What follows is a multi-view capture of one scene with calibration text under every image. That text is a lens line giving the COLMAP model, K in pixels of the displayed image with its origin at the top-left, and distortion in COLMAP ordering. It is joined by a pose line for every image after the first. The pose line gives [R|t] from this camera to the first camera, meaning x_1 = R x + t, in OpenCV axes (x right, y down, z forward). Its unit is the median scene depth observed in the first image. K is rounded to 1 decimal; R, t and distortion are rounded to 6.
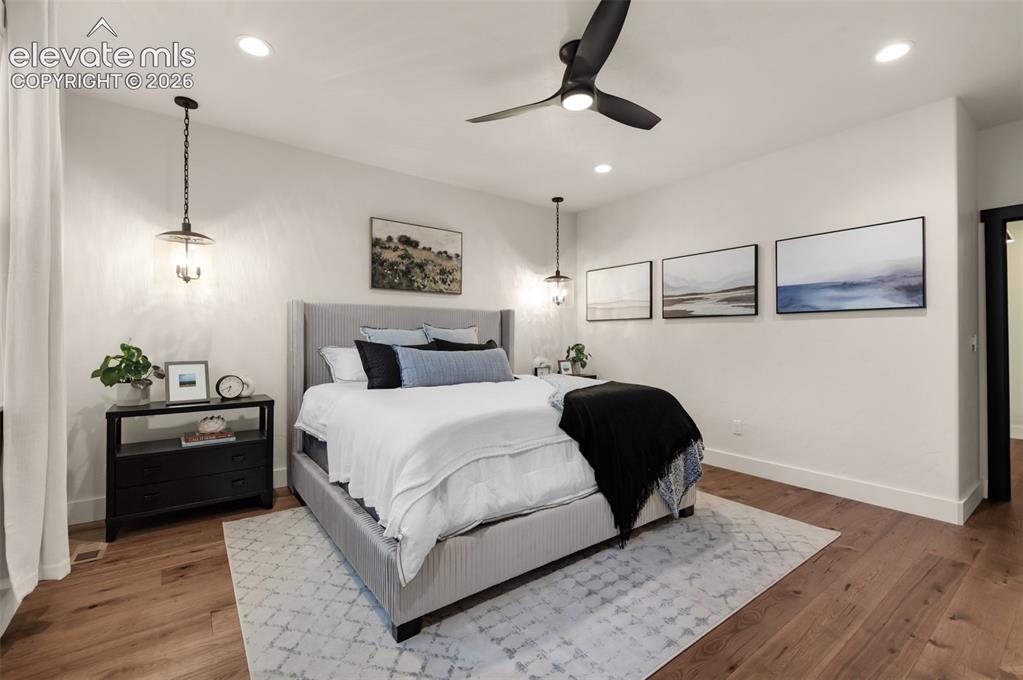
lens RADIAL K [[435.4, 0, 507.7], [0, 435.4, 338.7], [0, 0, 1]] dist [0.001559, -0.000084]
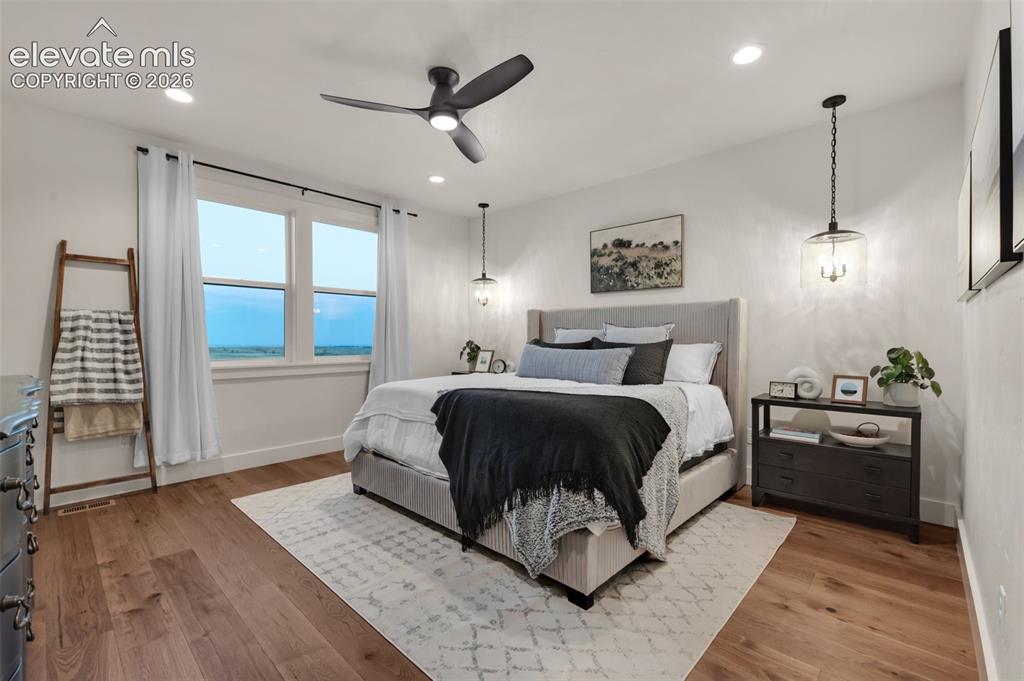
lens RADIAL K [[435.8, 0, 508.2], [0, 435.8, 339.2], [0, 0, 1]] dist [0.001559, -0.000084]
pose [[0.178578, 0.005281, -0.983912, 0.747886], [-0.002081, 0.999985, 0.004989, -0.000721], [0.983924, 0.001157, 0.178586, 0.555048]]
